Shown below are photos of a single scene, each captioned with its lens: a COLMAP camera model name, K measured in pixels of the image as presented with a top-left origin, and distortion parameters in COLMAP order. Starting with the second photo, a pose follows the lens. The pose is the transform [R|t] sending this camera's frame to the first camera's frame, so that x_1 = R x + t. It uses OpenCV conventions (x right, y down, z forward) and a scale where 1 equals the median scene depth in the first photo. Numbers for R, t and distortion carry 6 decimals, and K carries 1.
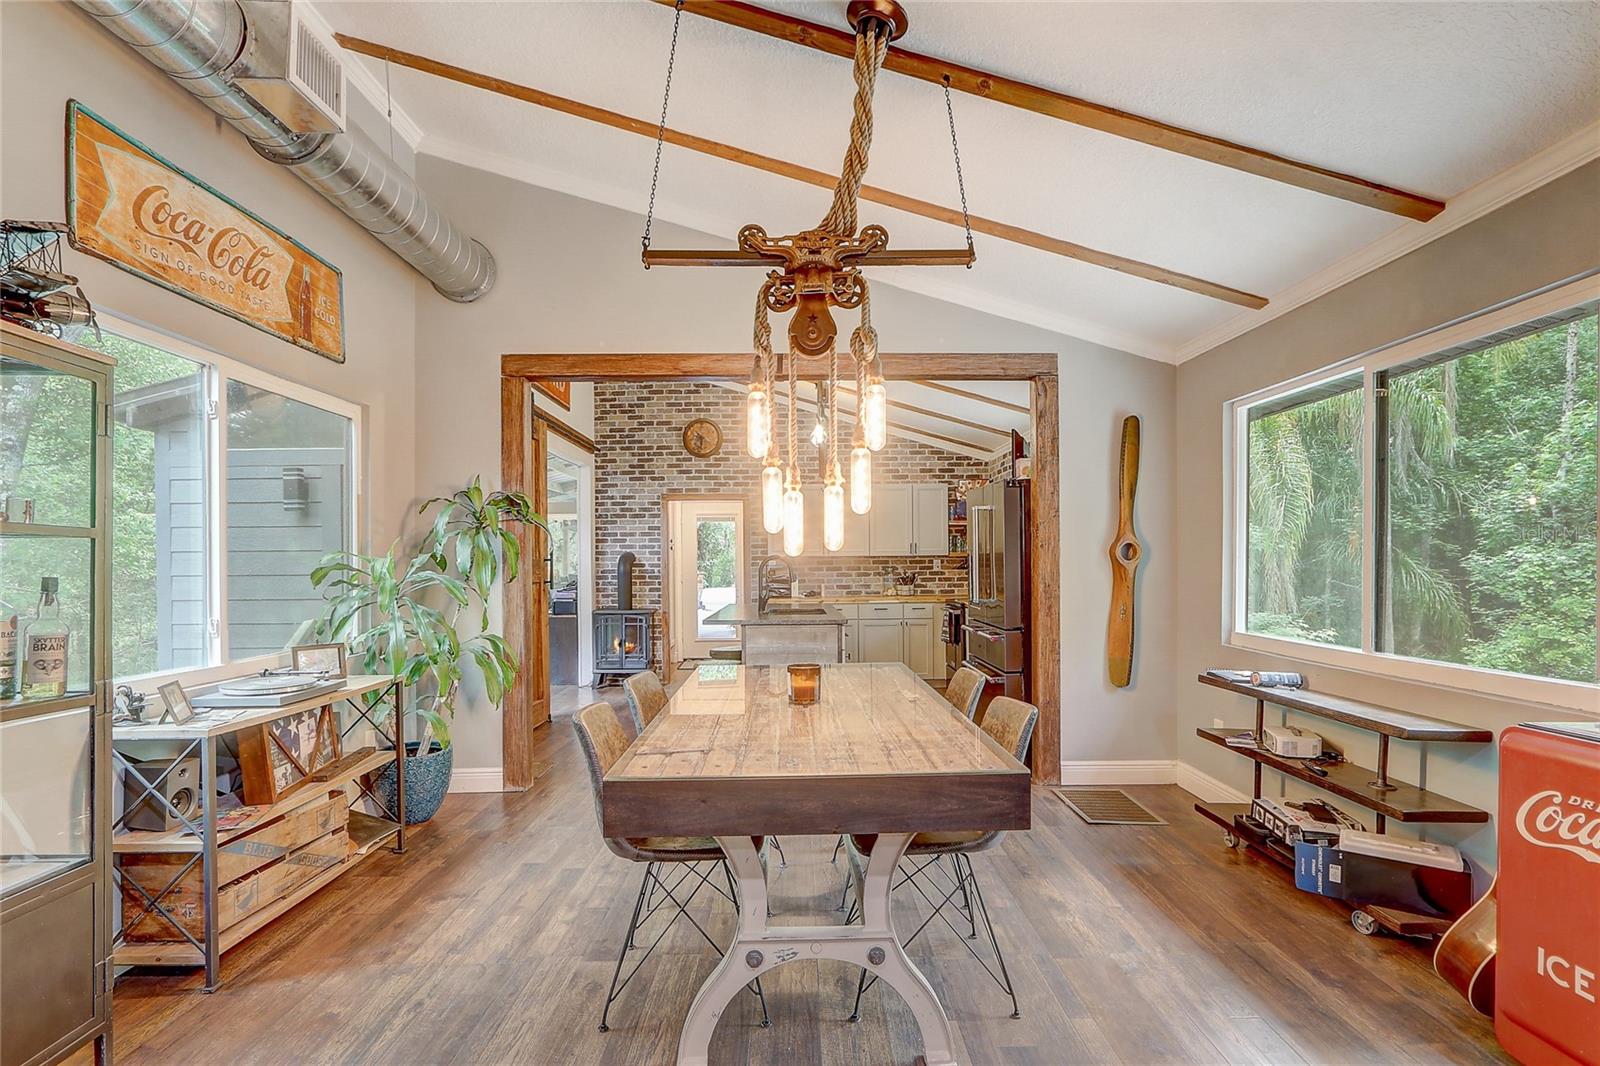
lens RADIAL K [[757.0, 0, 824.3], [0, 757.0, 565.0], [0, 0, 1]] dist [-0.012092, 0.001315]
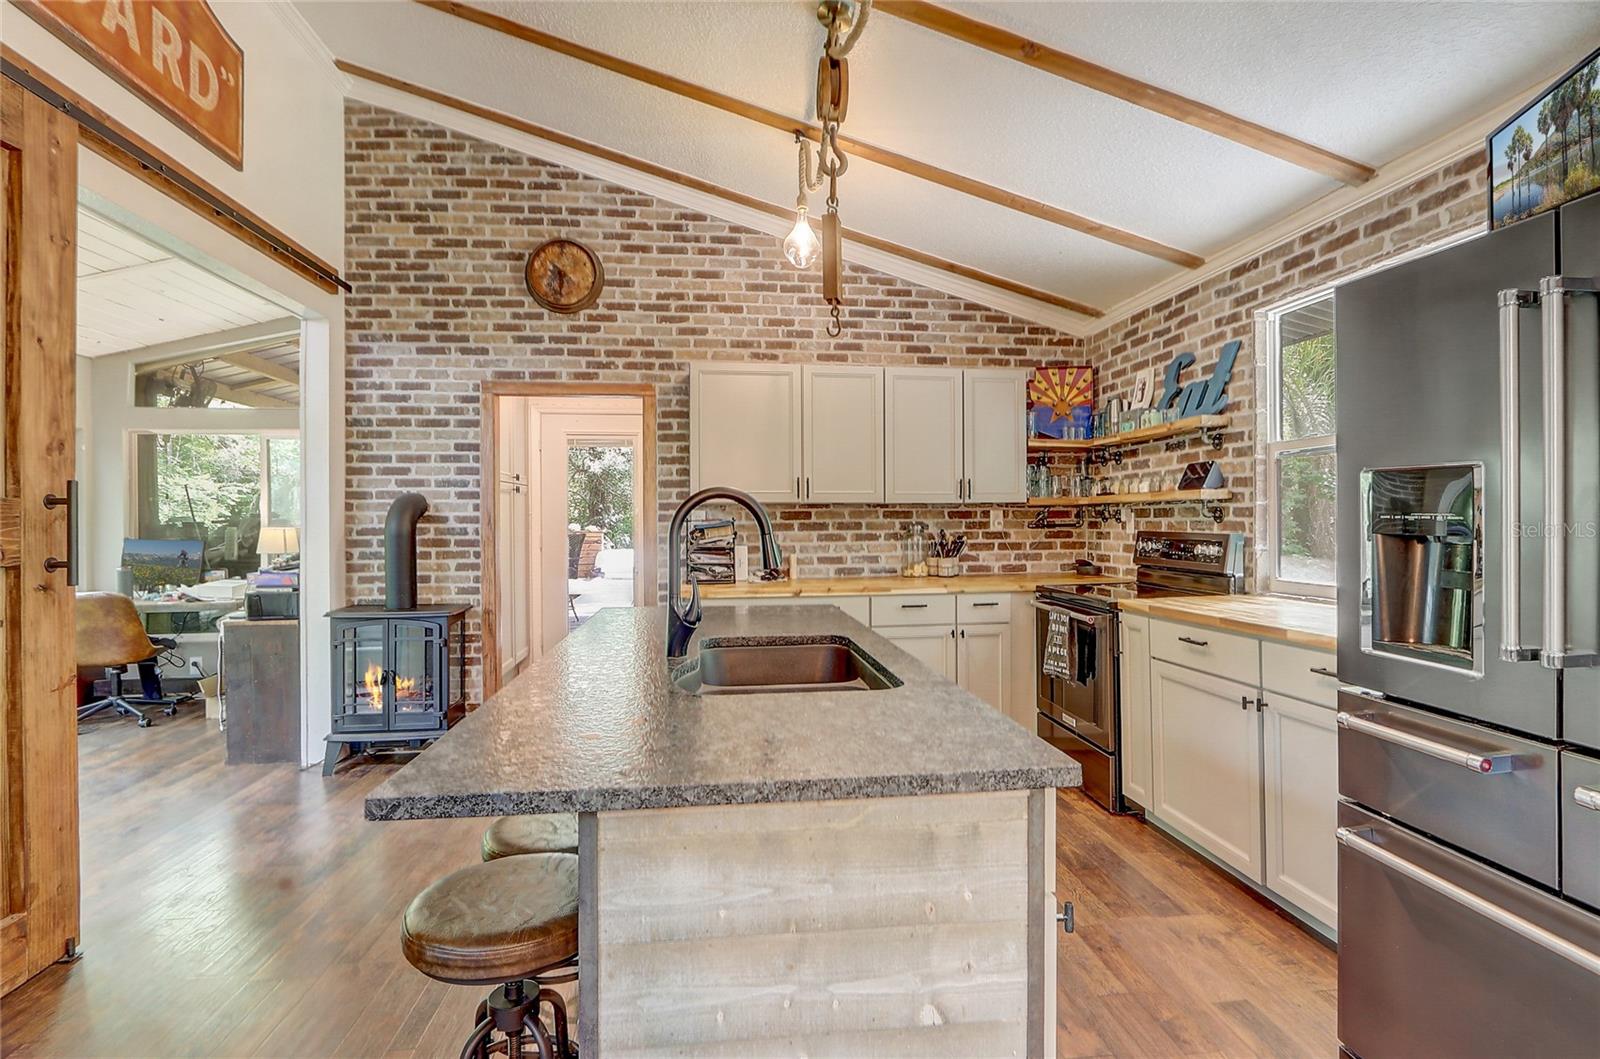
lens RADIAL K [[757.0, 0, 810.8], [0, 757.0, 517.0], [0, 0, 1]] dist [-0.012092, 0.001315]
pose [[0.996291, 0.002519, 0.086006, -0.036099], [-0.002139, 0.999988, -0.004514, 0.000506], [-0.086017, 0.004313, 0.996284, 0.470040]]
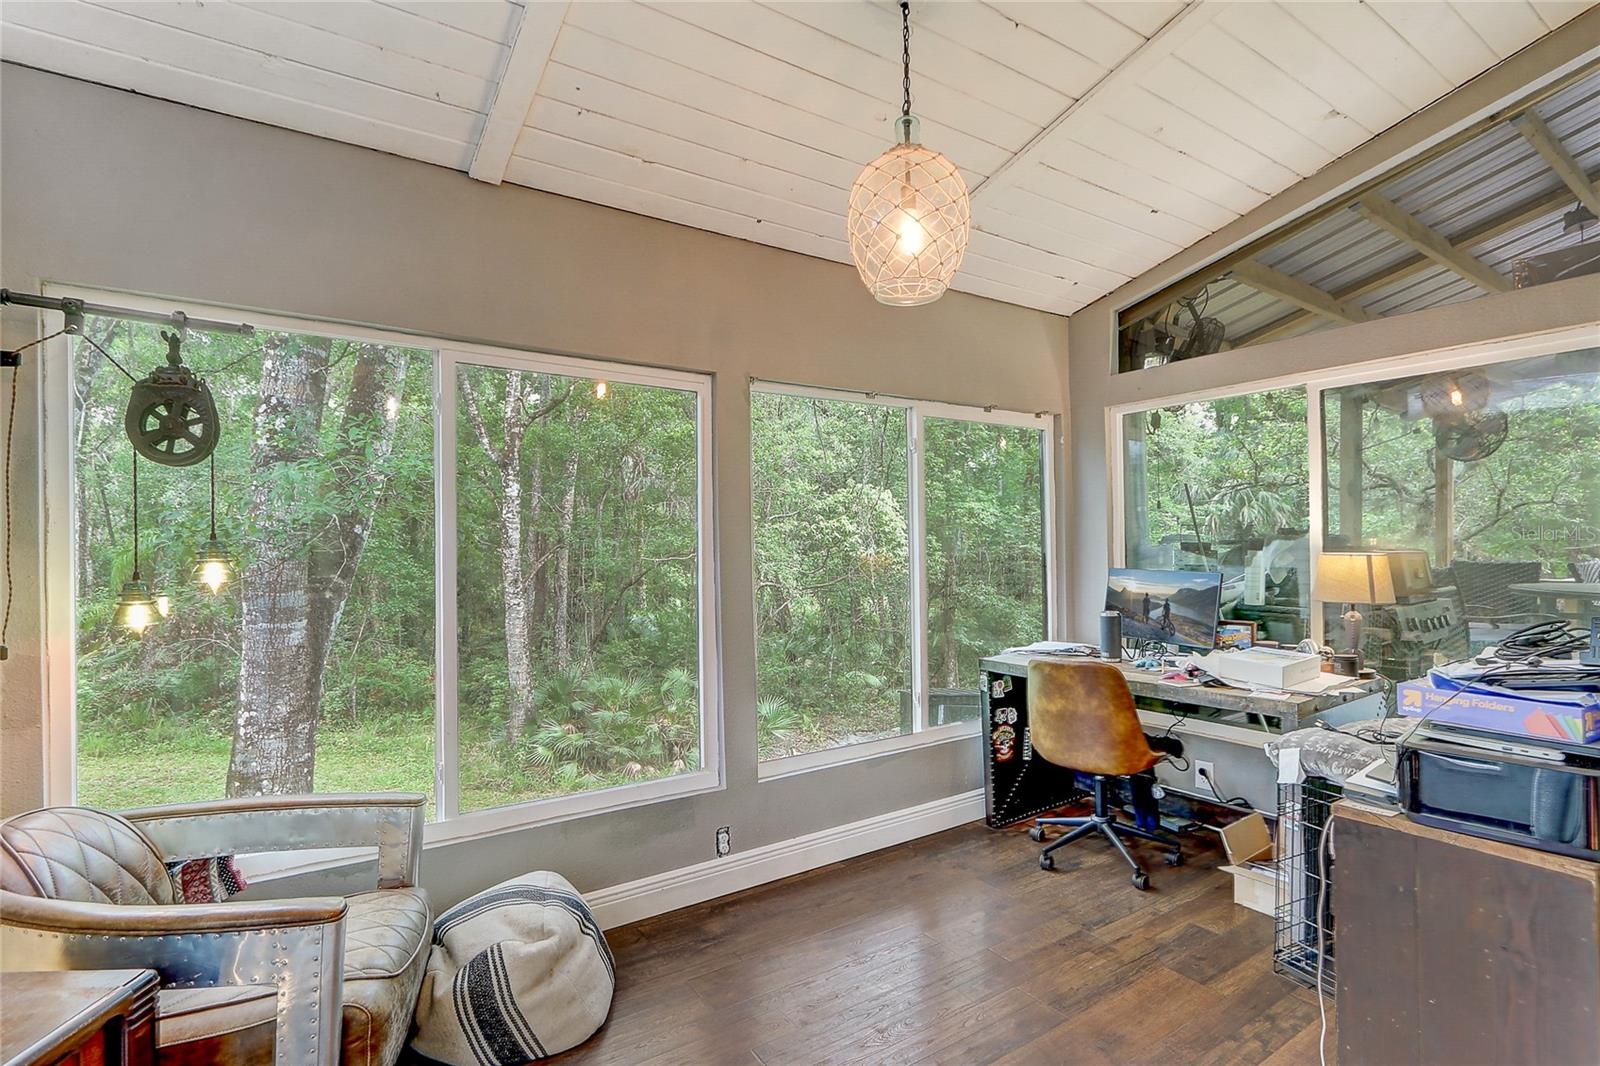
lens RADIAL K [[757.0, 0, 796.2], [0, 757.0, 539.9], [0, 0, 1]] dist [-0.012092, 0.001315]
pose [[0.508314, -0.004637, -0.861159, -0.275359], [0.002346, 0.999989, -0.004000, 0.002888], [0.861169, 0.000013, 0.508320, 0.774019]]
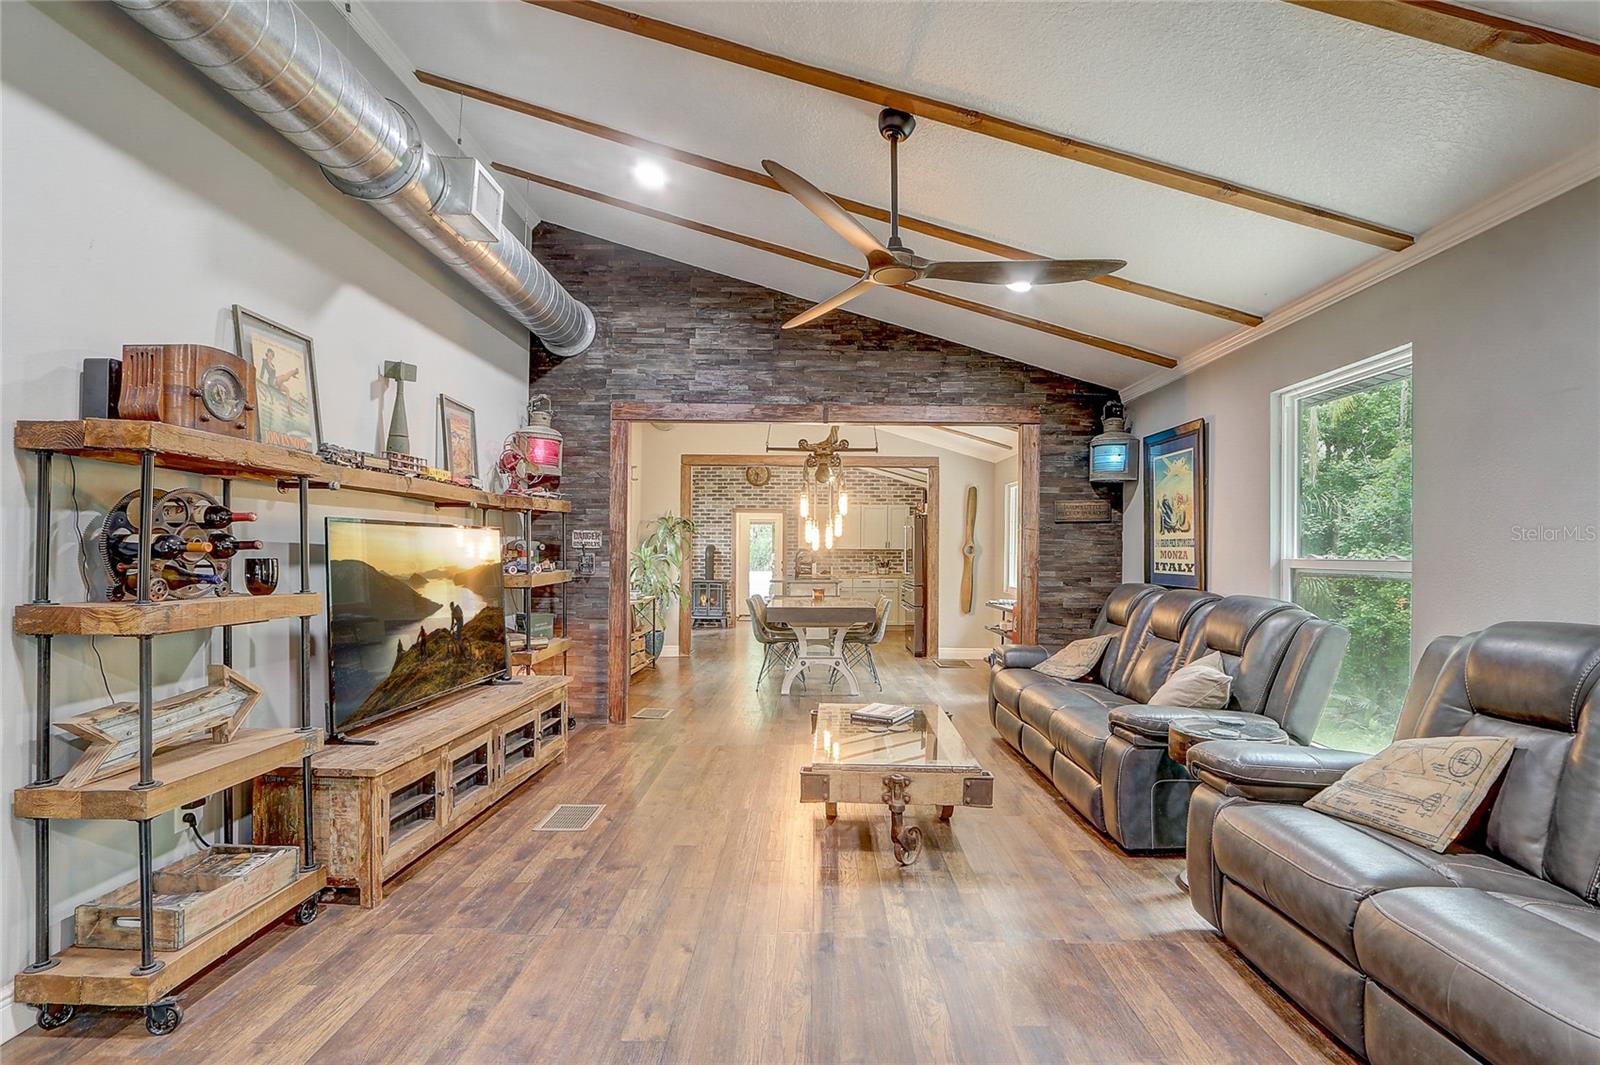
lens RADIAL K [[757.0, 0, 806.3], [0, 757.0, 544.4], [0, 0, 1]] dist [-0.012092, 0.001315]
pose [[0.998776, 0.015380, -0.047007, 0.019412], [-0.016027, 0.999782, -0.013414, 0.001405], [0.046791, 0.014151, 0.998804, -0.602845]]
